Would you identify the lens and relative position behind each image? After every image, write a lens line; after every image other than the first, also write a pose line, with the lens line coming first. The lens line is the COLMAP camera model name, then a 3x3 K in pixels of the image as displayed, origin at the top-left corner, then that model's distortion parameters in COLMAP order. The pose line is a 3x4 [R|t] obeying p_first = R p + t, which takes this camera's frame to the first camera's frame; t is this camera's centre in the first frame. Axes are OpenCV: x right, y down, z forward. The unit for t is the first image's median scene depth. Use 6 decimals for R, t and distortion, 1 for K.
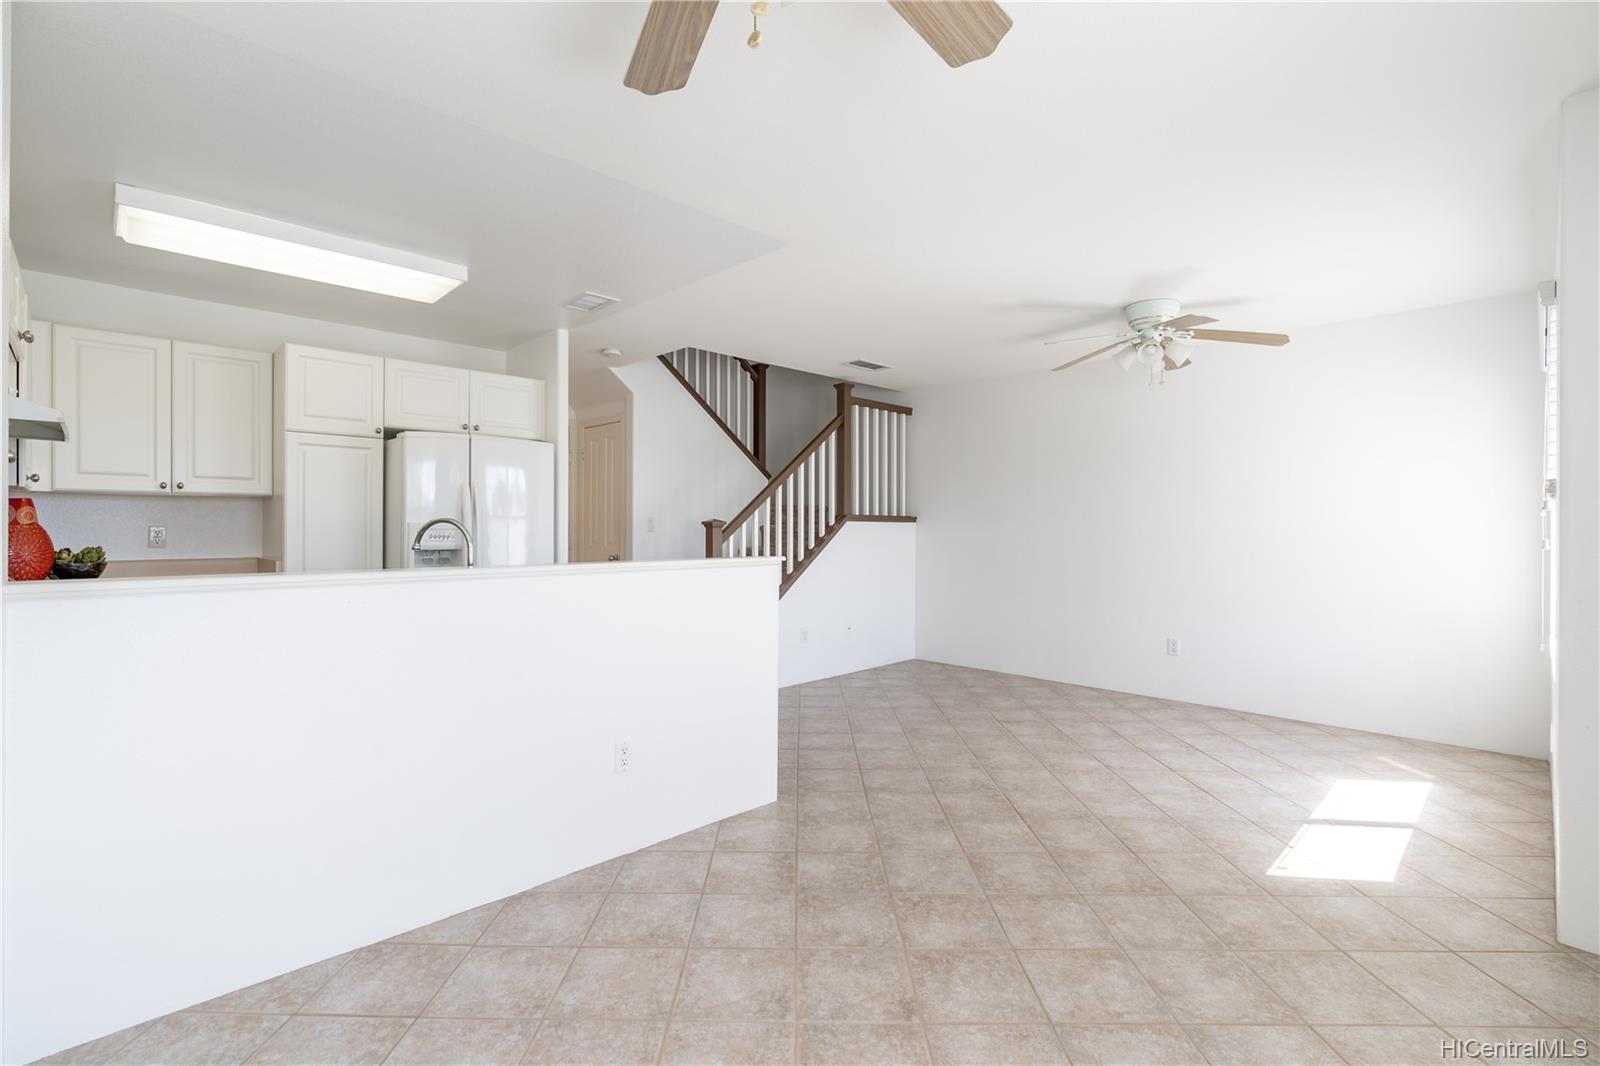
lens RADIAL K [[726.8, 0, 800.9], [0, 726.8, 525.6], [0, 0, 1]] dist [-0.012256, 0.002675]
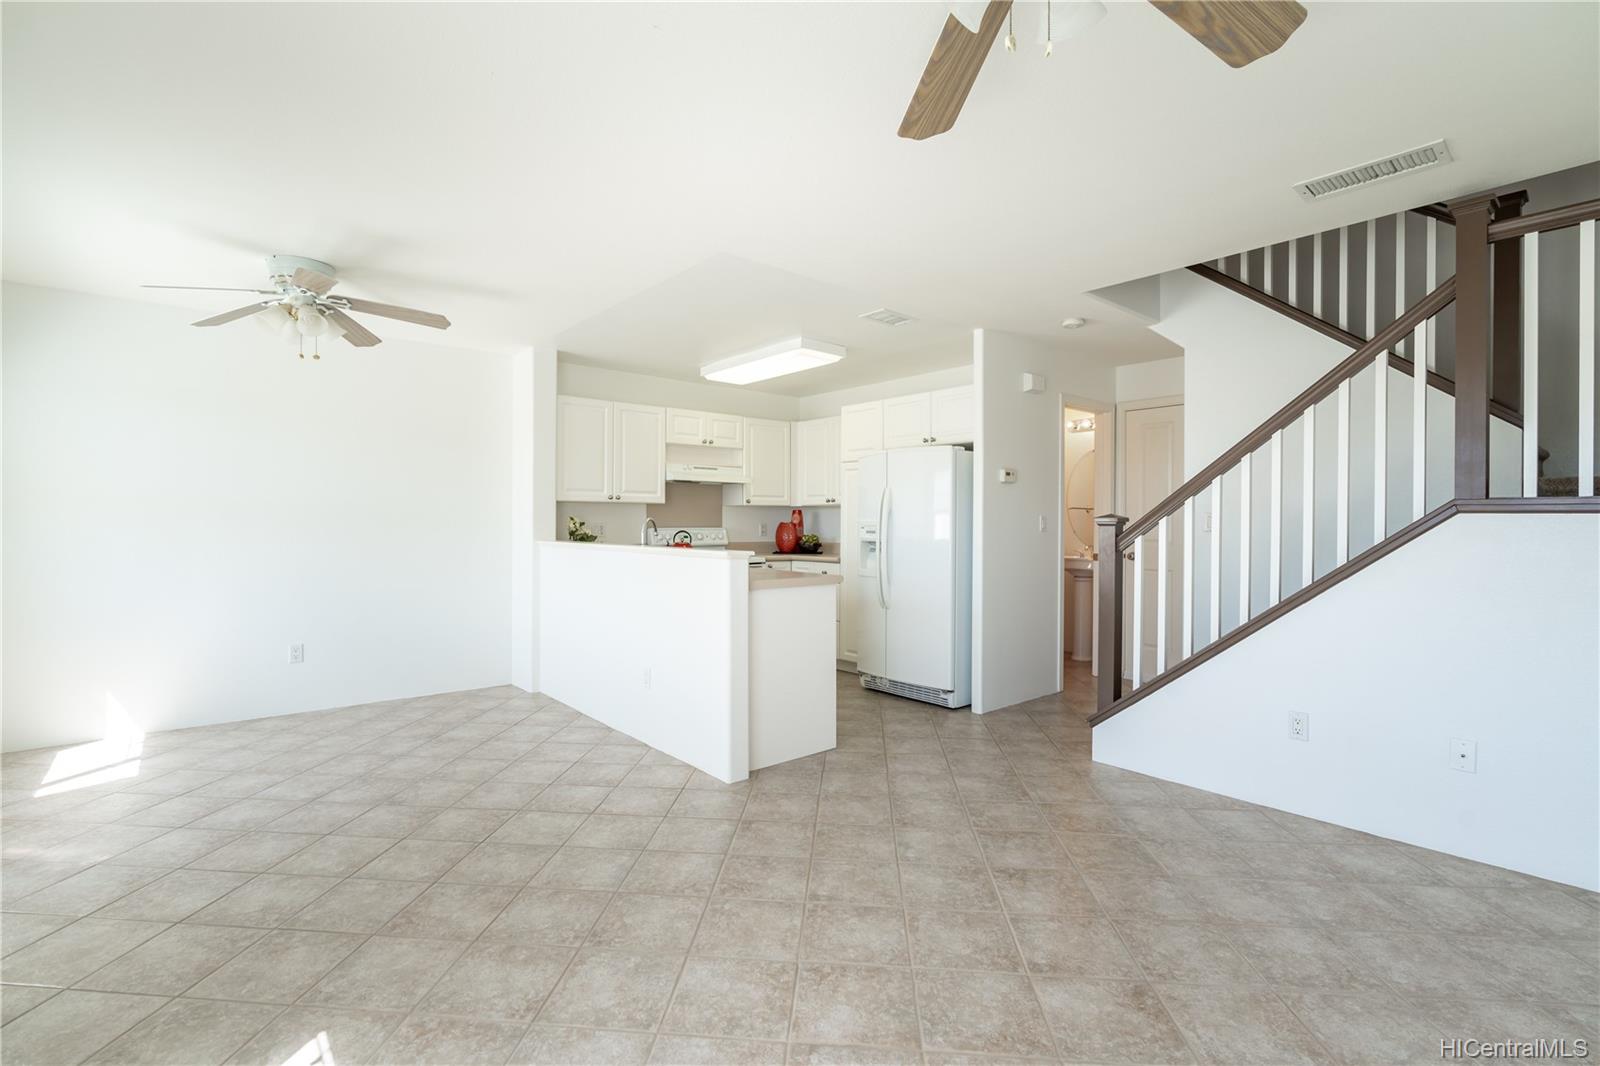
lens RADIAL K [[726.8, 0, 786.1], [0, 726.8, 540.9], [0, 0, 1]] dist [-0.012256, 0.002675]
pose [[-0.084593, 0.024700, -0.996109, 1.095371], [-0.002451, 0.999685, 0.024996, -0.000353], [0.996413, 0.004556, -0.084505, 1.280035]]
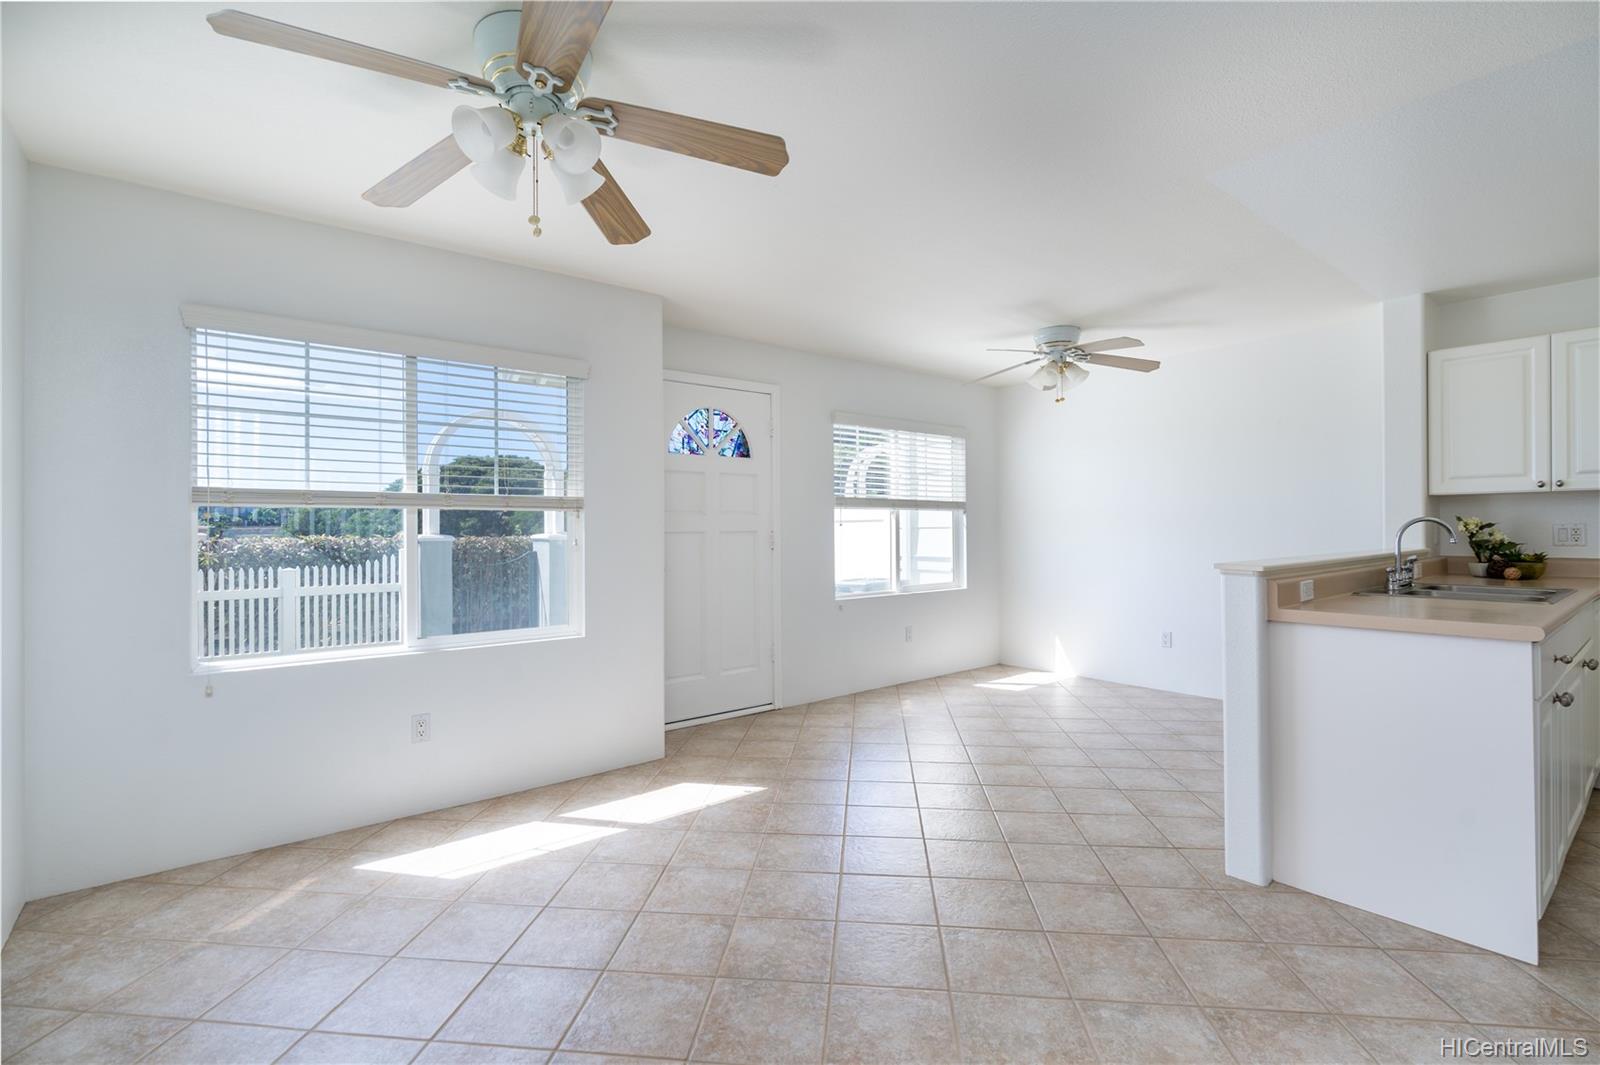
lens RADIAL K [[726.8, 0, 789.2], [0, 726.8, 526.7], [0, 0, 1]] dist [-0.012256, 0.002675]
pose [[-0.993993, 0.008325, 0.109123, 0.382062], [0.007855, 0.999958, -0.004738, 0.002071], [-0.109158, -0.003852, -0.994017, 2.003731]]
